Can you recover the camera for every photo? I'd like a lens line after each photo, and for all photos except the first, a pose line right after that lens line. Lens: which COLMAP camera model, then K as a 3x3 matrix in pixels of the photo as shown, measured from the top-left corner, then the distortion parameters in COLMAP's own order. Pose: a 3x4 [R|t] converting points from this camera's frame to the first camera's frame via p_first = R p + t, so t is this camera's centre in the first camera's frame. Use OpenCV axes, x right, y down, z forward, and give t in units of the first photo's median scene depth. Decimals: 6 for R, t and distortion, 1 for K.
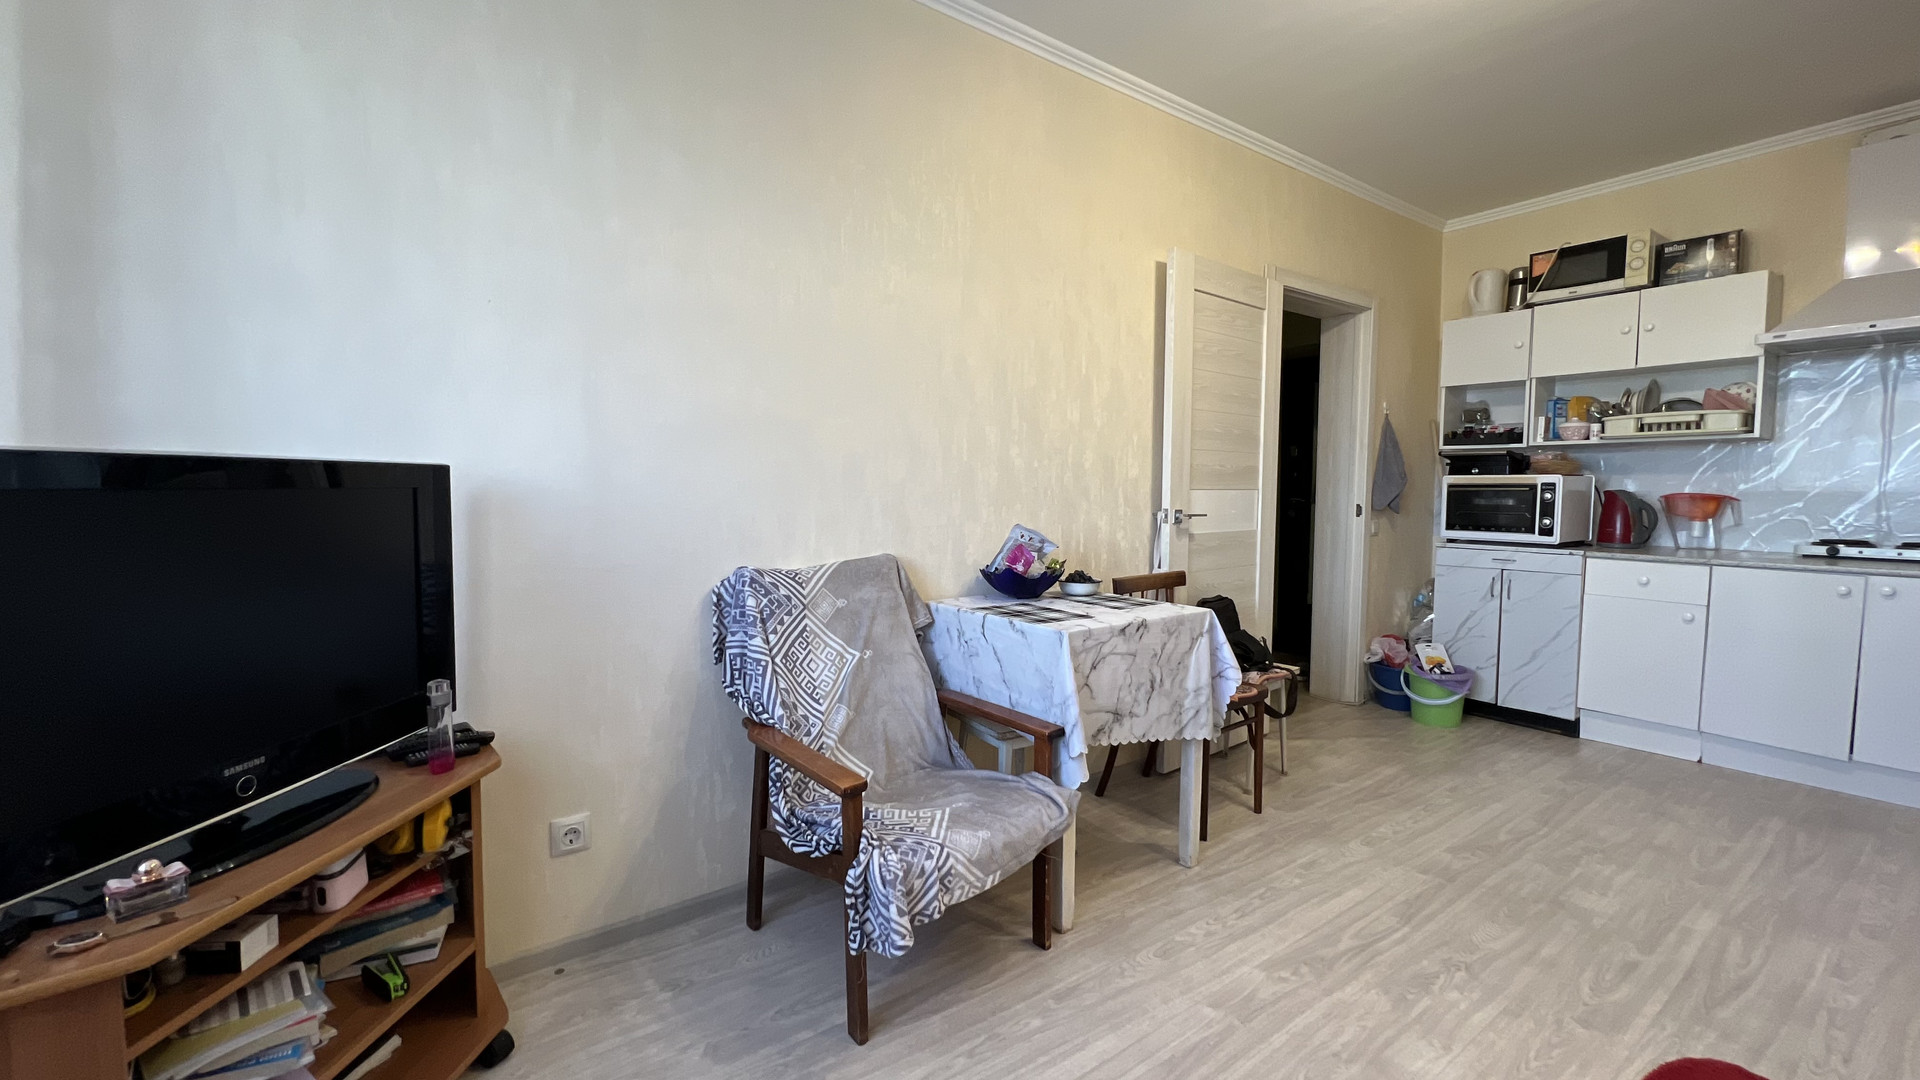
lens RADIAL K [[770.6, 0, 954.6], [0, 770.6, 537.5], [0, 0, 1]] dist [0.001037, 0.000249]
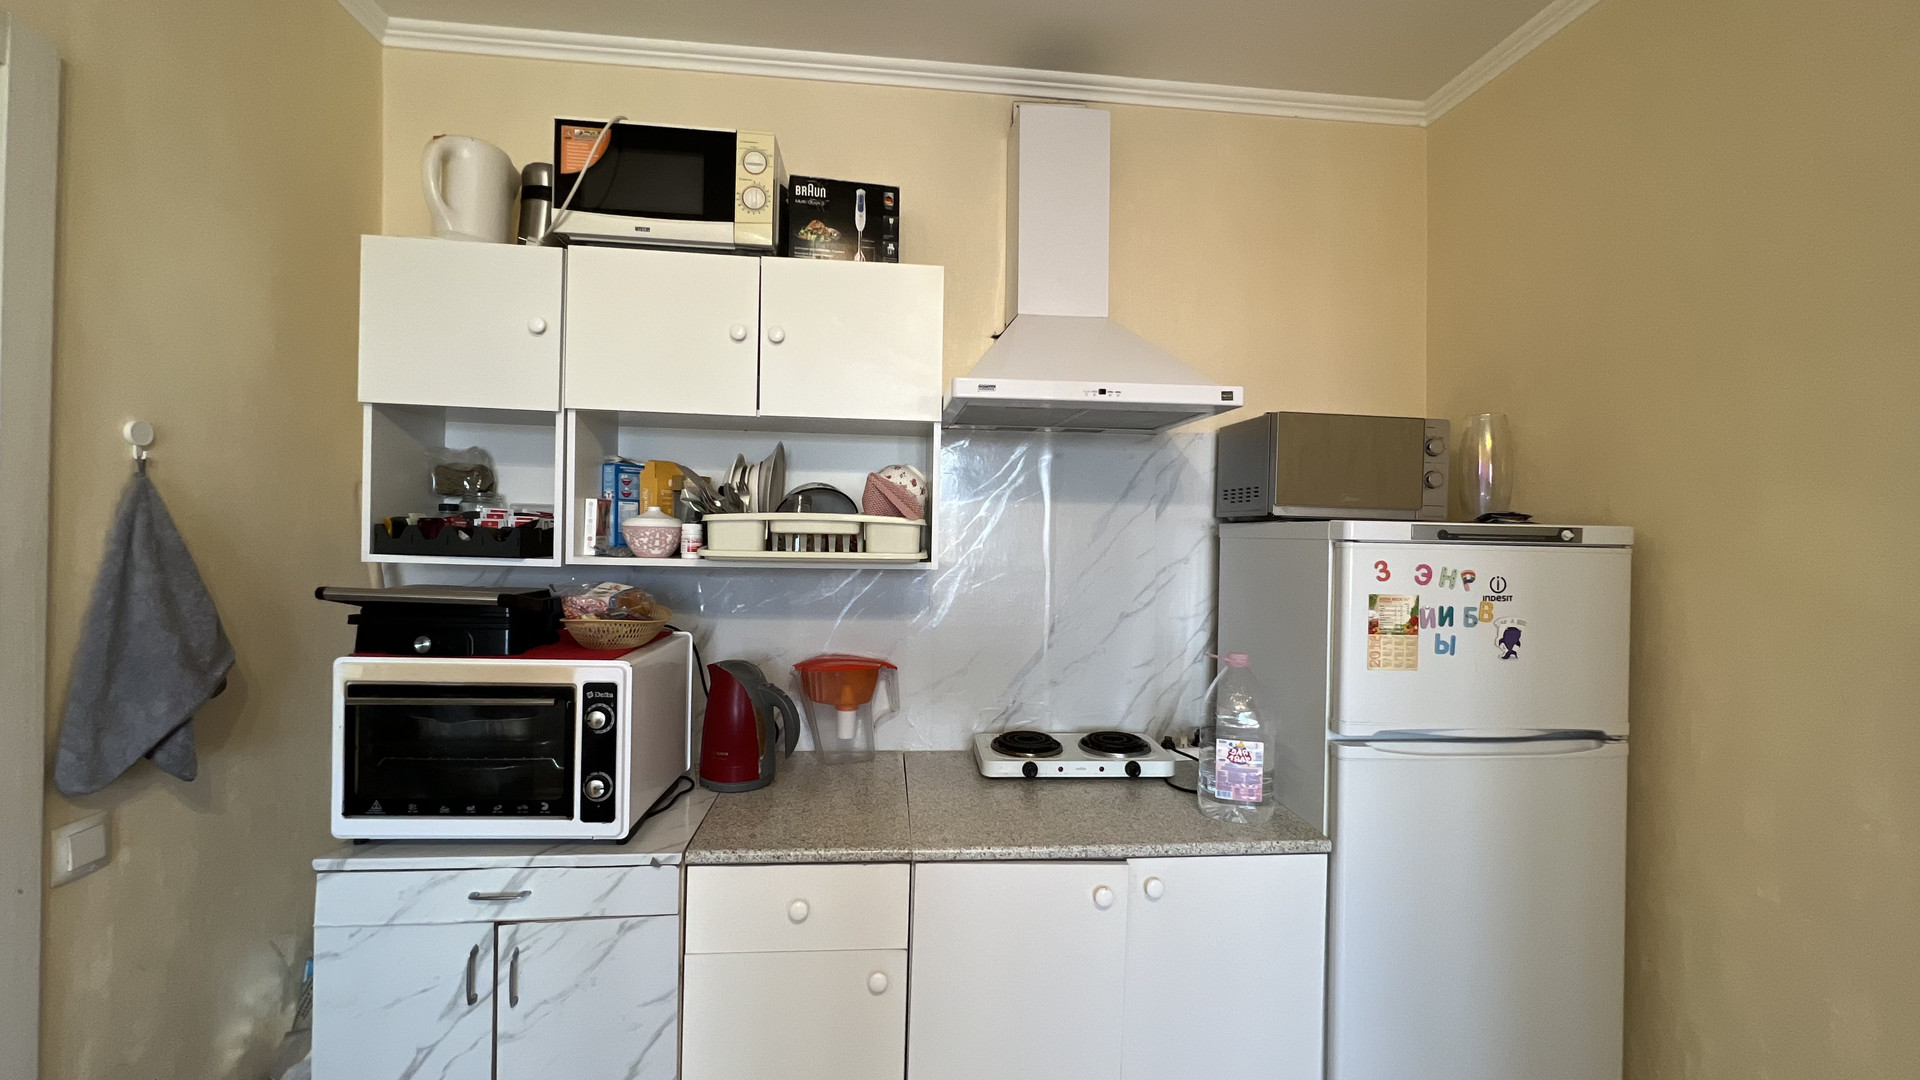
lens RADIAL K [[770.6, 0, 954.6], [0, 770.6, 537.5], [0, 0, 1]] dist [0.001037, 0.000249]
pose [[0.499485, 0.001541, 0.866321, 0.508278], [0.035048, 0.999144, -0.021984, -0.123971], [-0.865613, 0.041344, 0.499004, 0.631386]]
